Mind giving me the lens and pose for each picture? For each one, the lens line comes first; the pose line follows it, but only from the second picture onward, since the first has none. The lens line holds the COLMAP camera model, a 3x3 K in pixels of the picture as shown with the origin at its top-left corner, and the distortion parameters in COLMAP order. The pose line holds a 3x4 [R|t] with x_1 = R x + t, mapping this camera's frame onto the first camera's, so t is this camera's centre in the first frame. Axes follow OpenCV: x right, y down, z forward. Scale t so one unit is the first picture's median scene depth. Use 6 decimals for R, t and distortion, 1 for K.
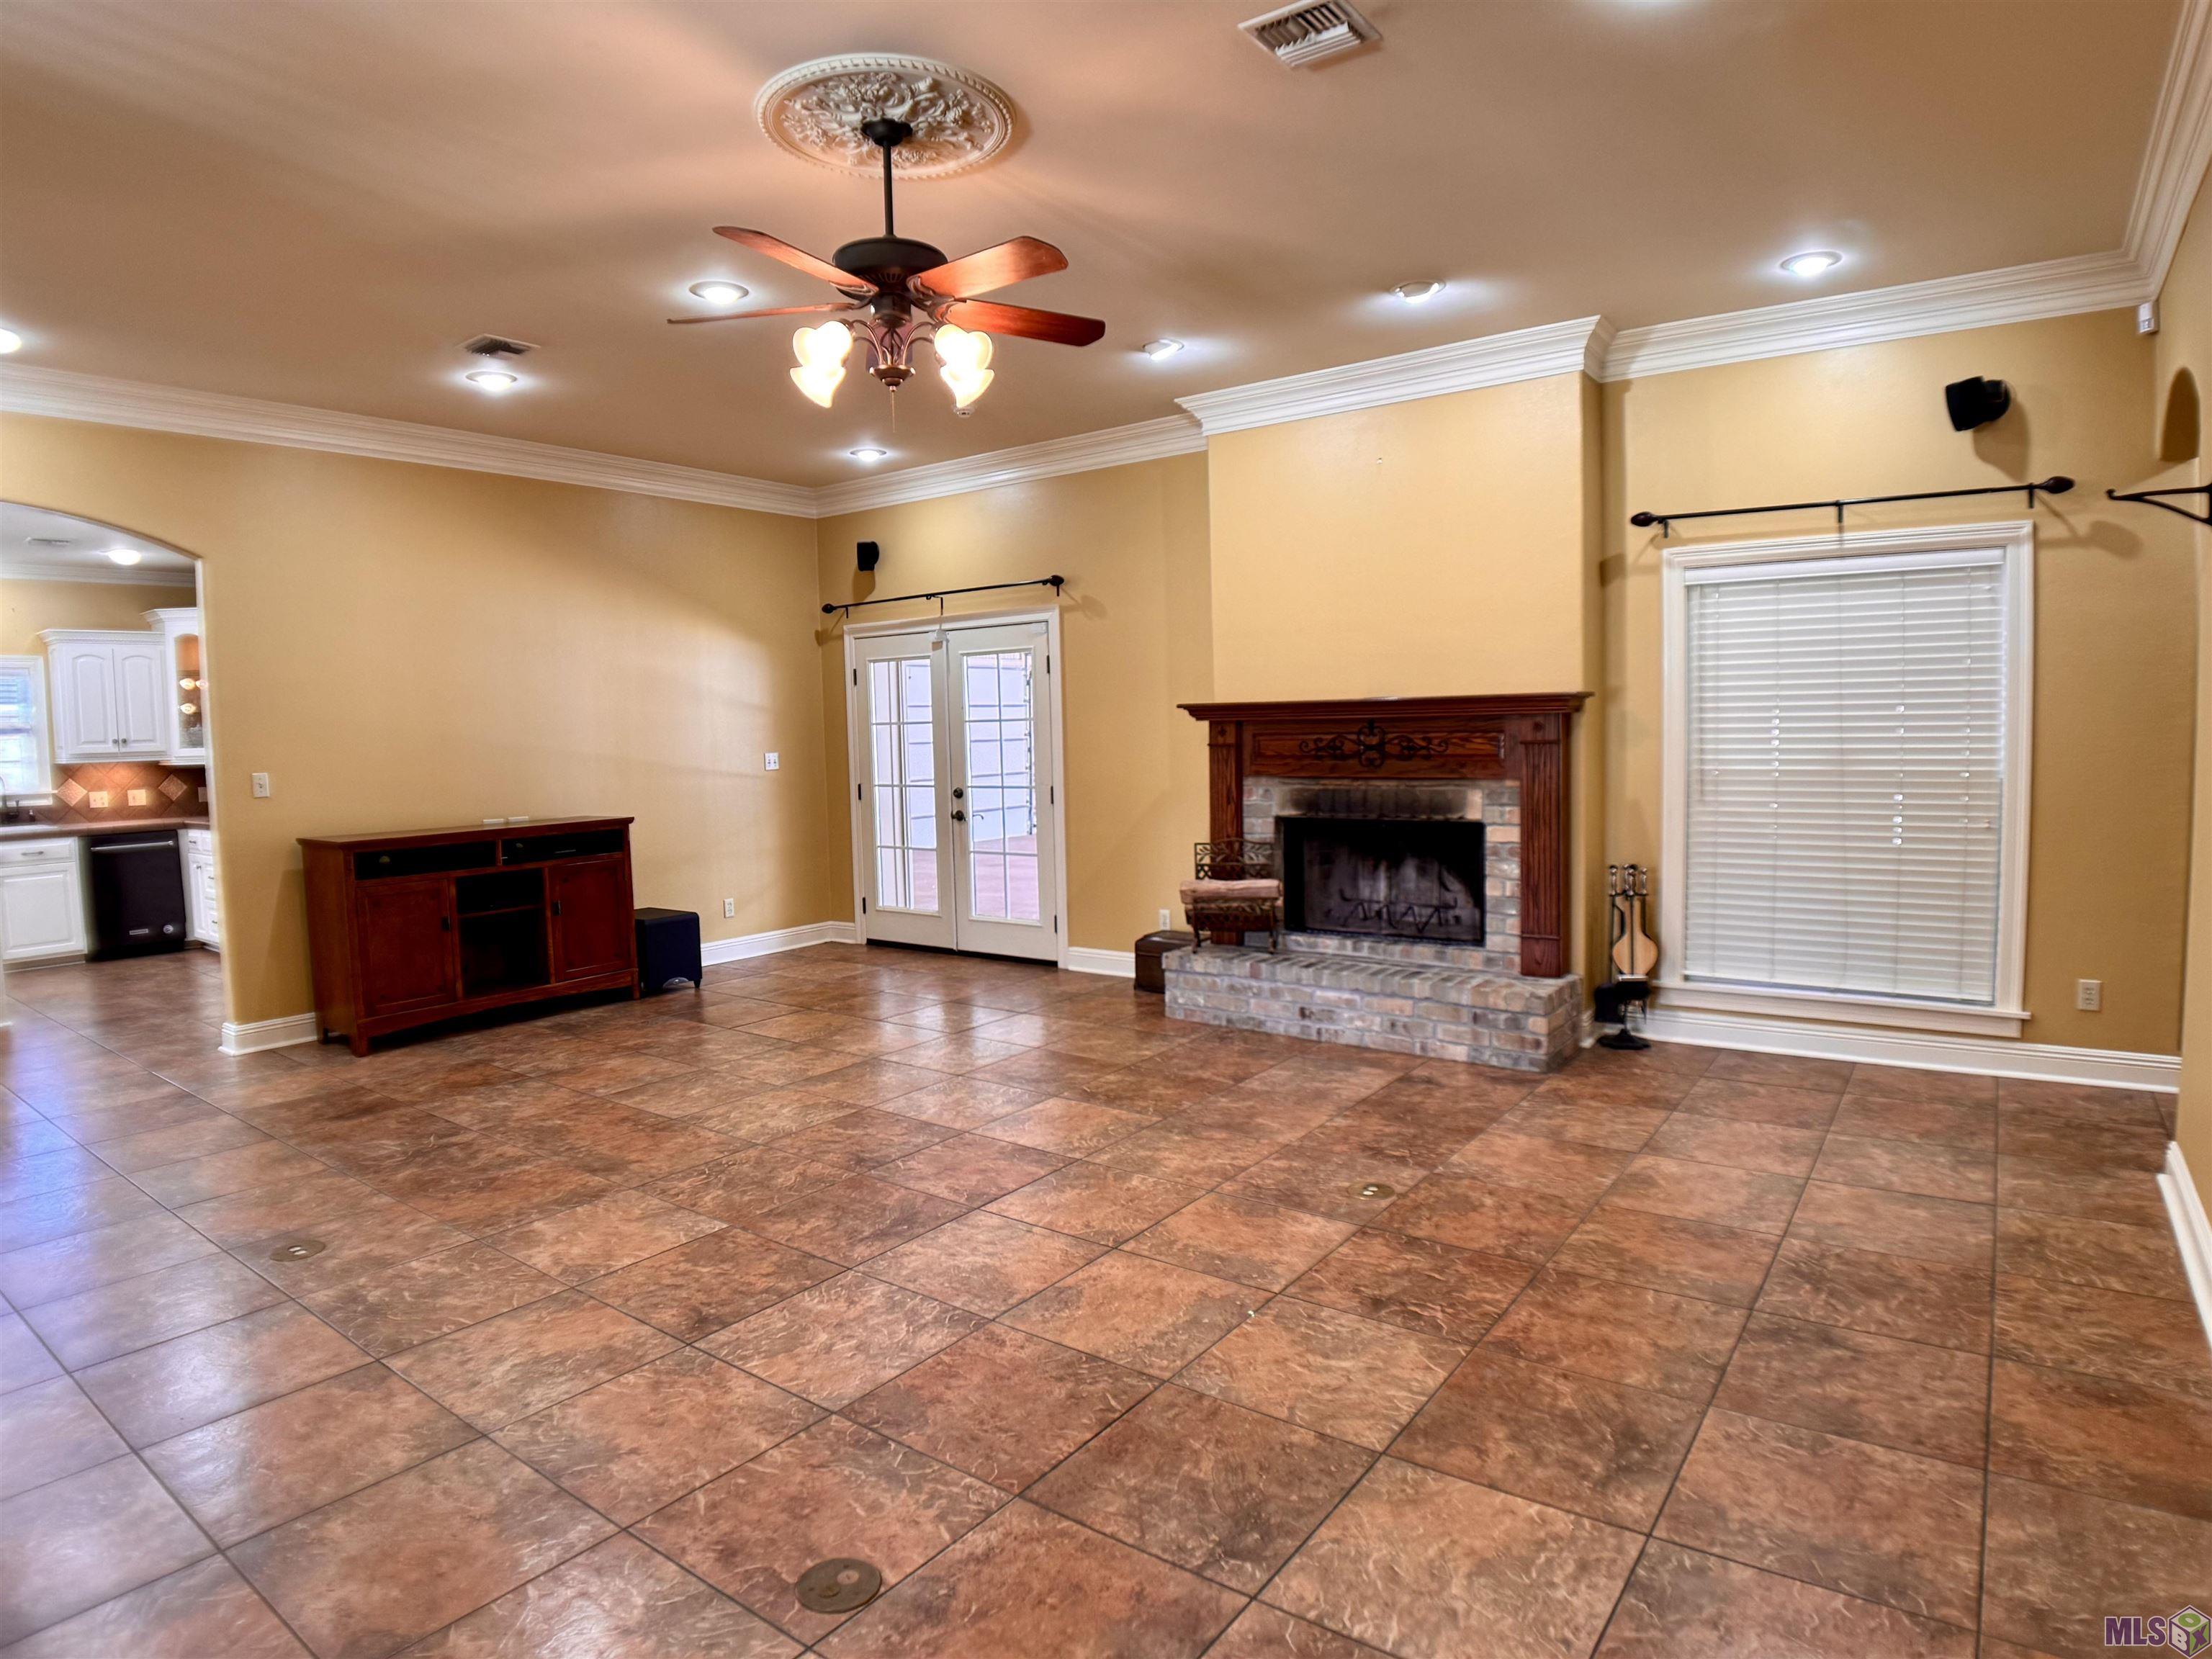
lens RADIAL K [[1222.1, 0, 1102.2], [0, 1222.1, 782.6], [0, 0, 1]] dist [-0.062723, -0.009565]
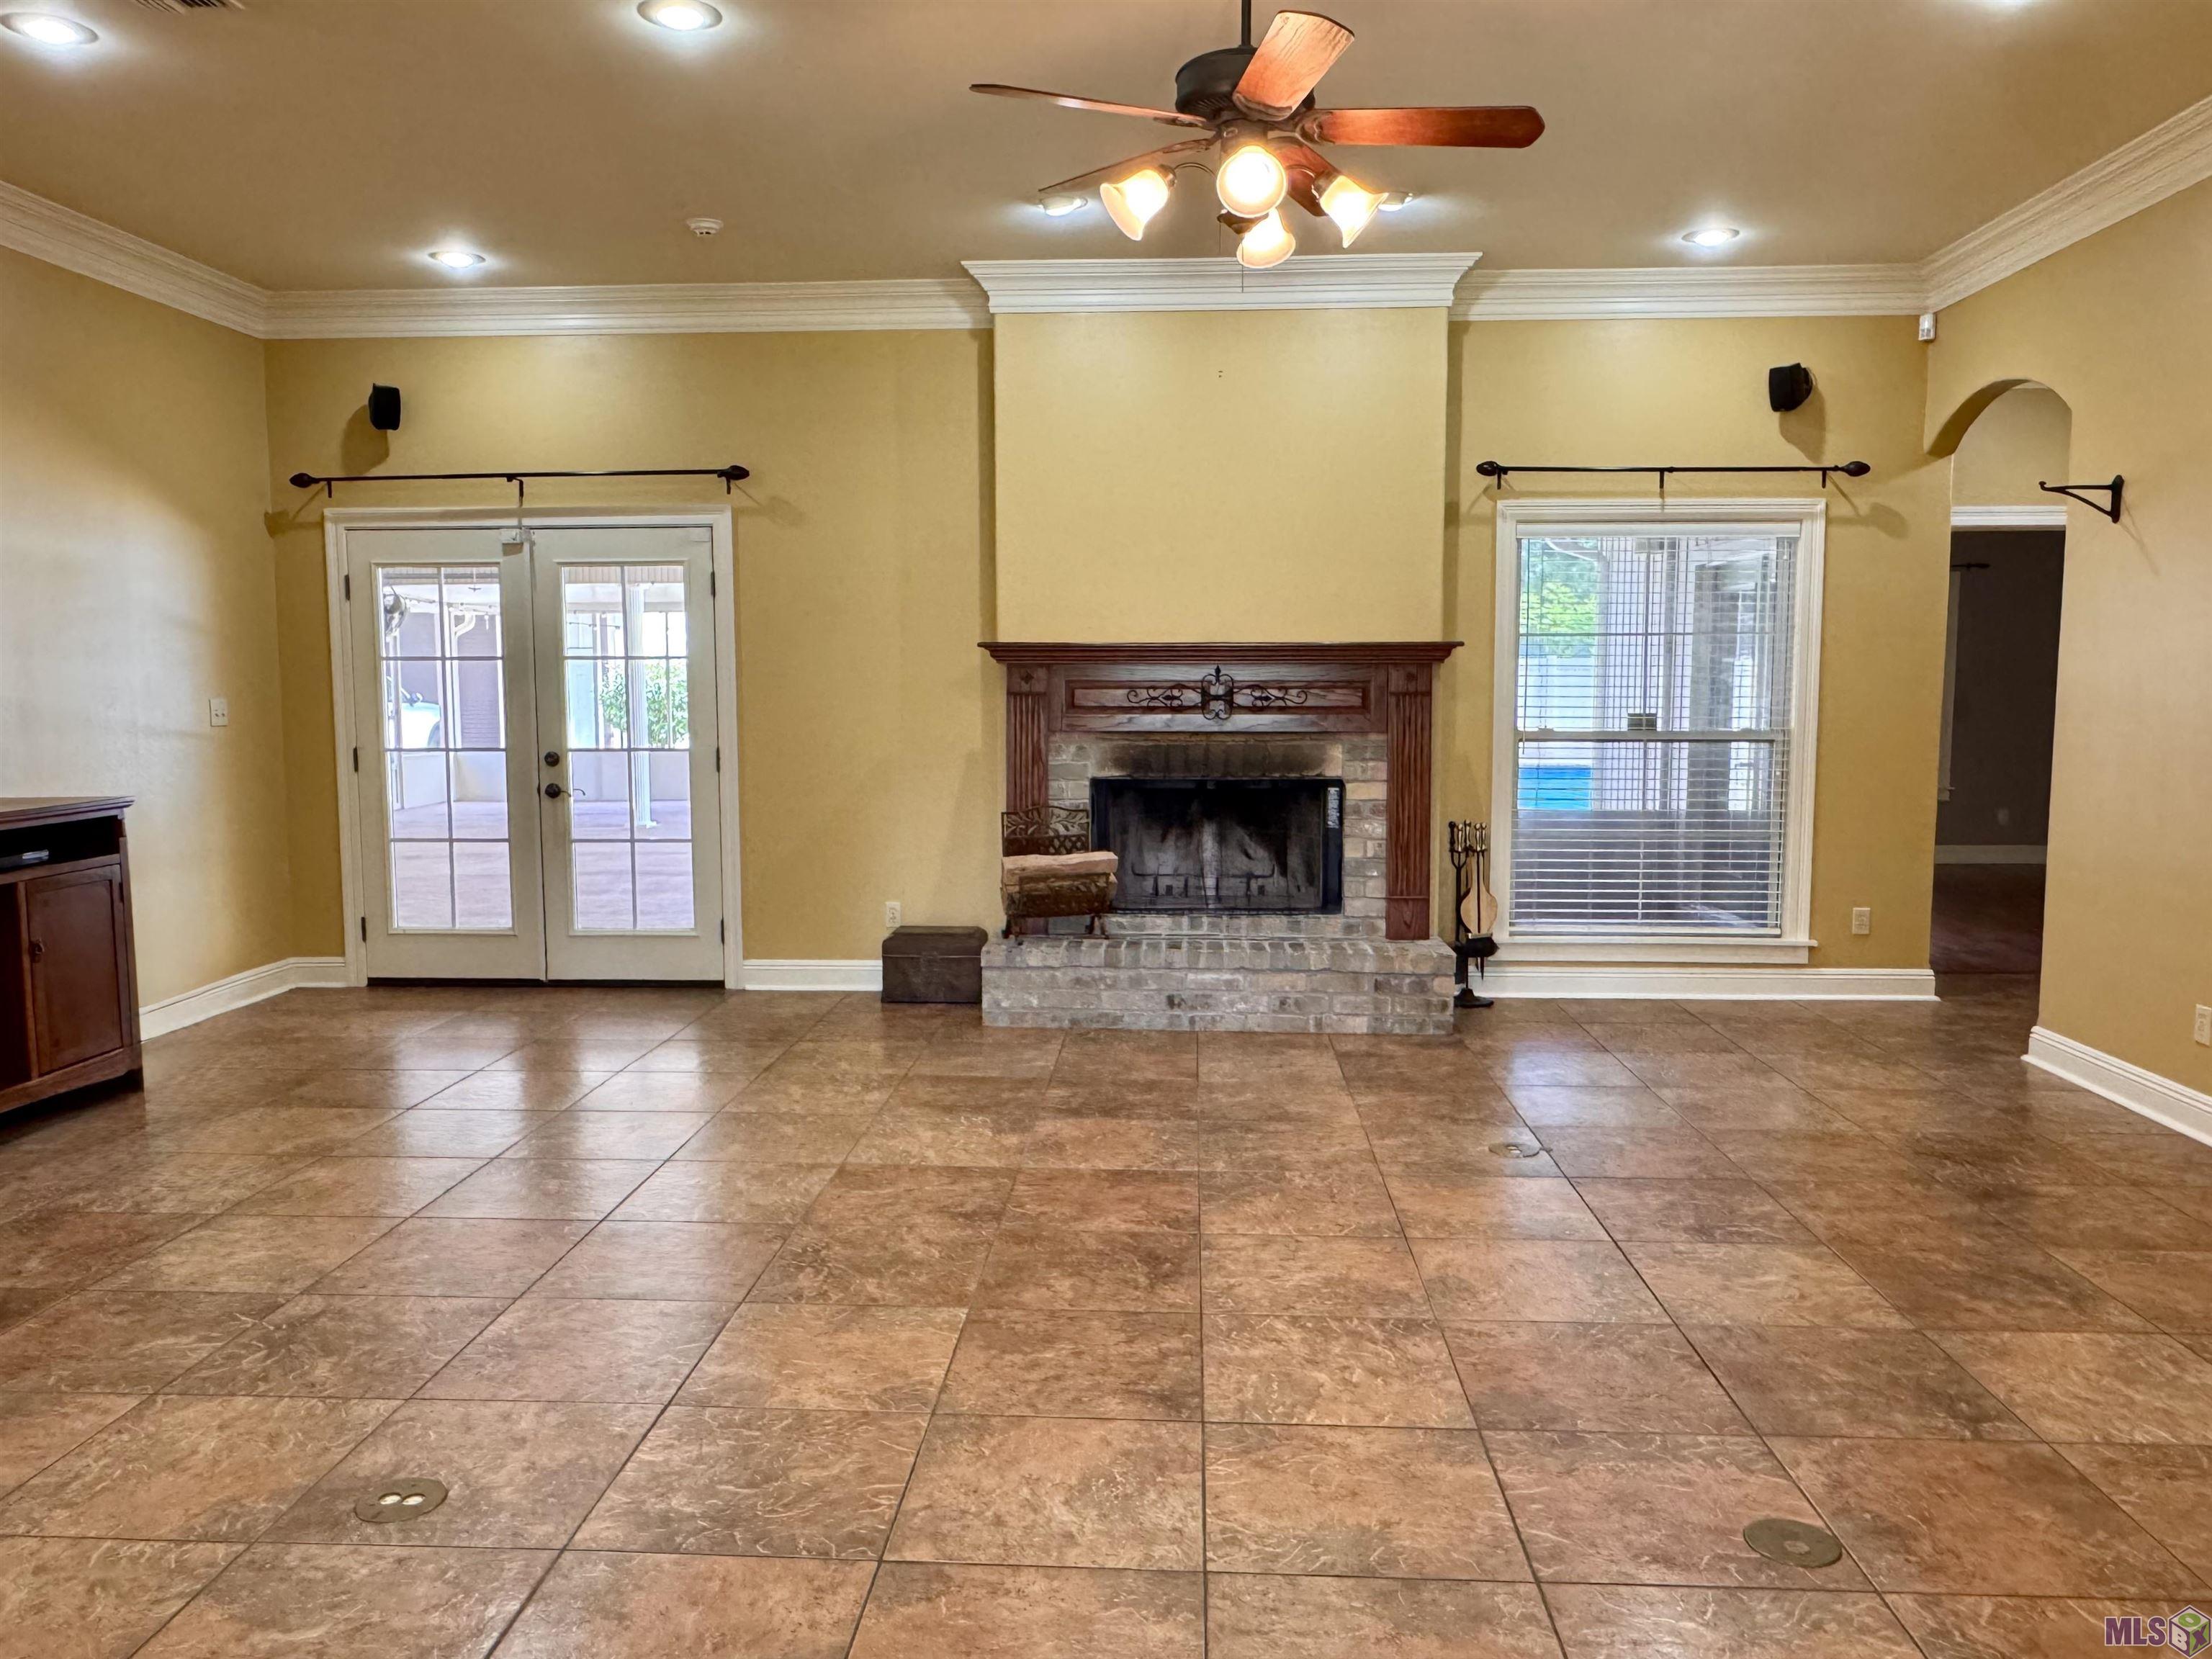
lens RADIAL K [[1562.1, 0, 1100.9], [0, 1562.1, 782.5], [0, 0, 1]] dist [-0.015624, 0.014766]
pose [[0.843119, -0.012648, 0.537579, -0.558386], [0.006512, 0.999890, 0.013312, 0.020753], [-0.537688, -0.007723, 0.843109, 0.103840]]
